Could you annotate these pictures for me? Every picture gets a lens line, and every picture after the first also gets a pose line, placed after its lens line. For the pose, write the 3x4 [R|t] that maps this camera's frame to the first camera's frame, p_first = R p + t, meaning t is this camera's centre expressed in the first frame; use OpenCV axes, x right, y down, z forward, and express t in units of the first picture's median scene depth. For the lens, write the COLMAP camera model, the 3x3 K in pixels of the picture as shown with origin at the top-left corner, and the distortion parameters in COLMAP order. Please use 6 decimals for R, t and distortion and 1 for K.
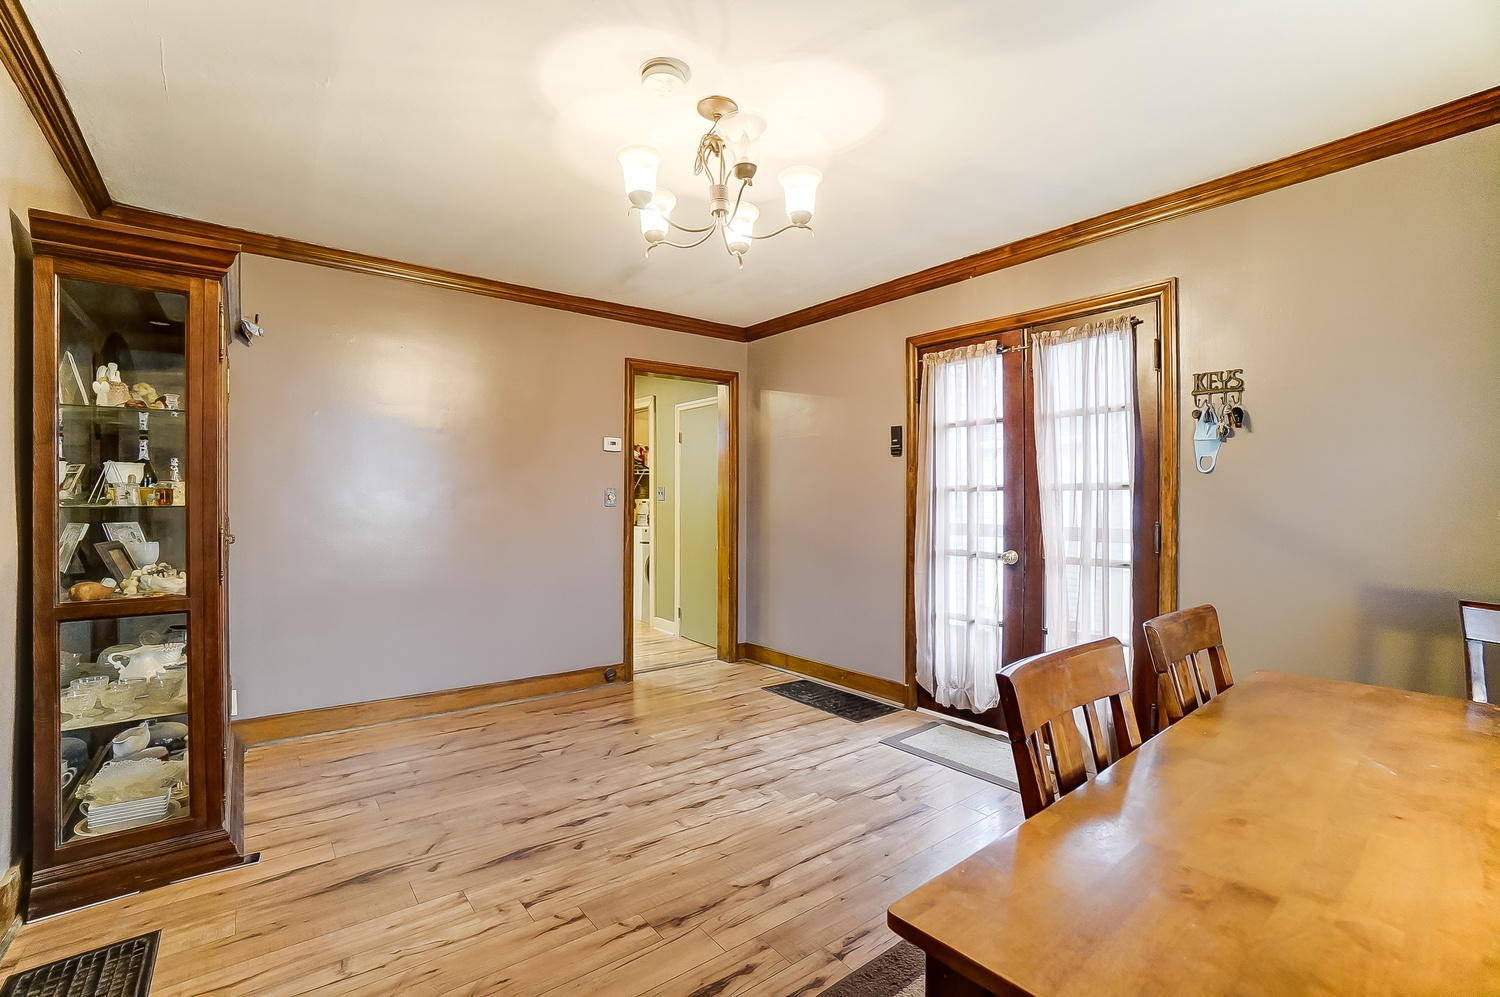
lens RADIAL K [[669.1, 0, 743.6], [0, 669.1, 501.0], [0, 0, 1]] dist [-0.036232, 0.000399]
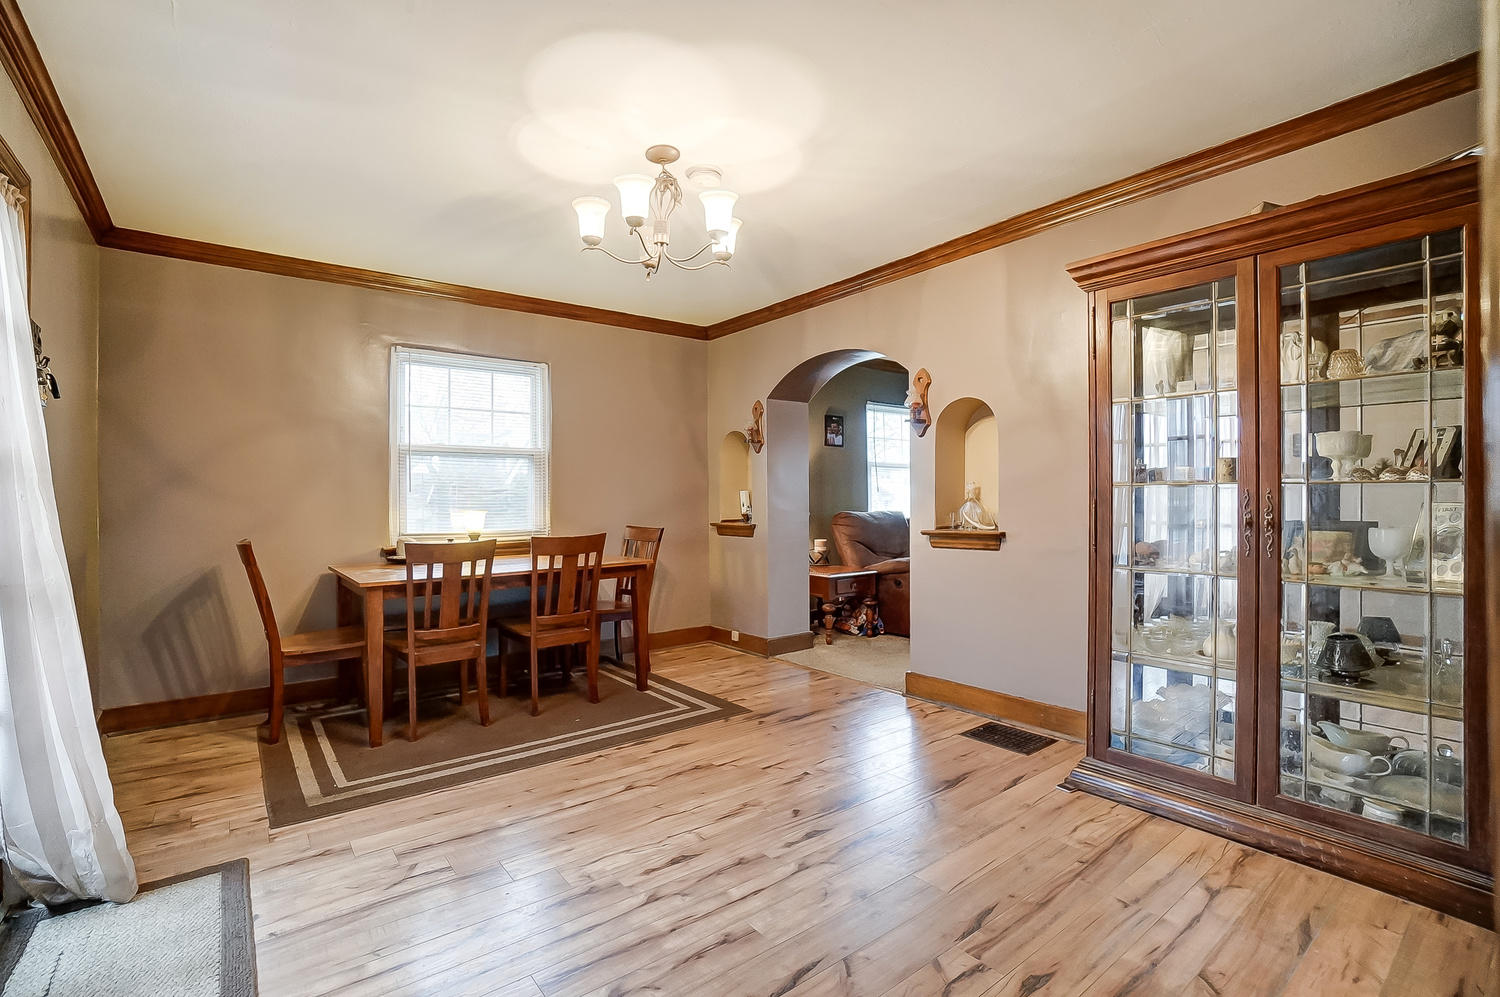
lens RADIAL K [[669.1, 0, 743.6], [0, 669.1, 501.0], [0, 0, 1]] dist [-0.036232, 0.000399]
pose [[-0.999989, 0.004607, 0.000246, -0.152985], [0.004608, 0.999979, 0.004556, 0.024465], [-0.000225, 0.004557, -0.999990, 1.851154]]
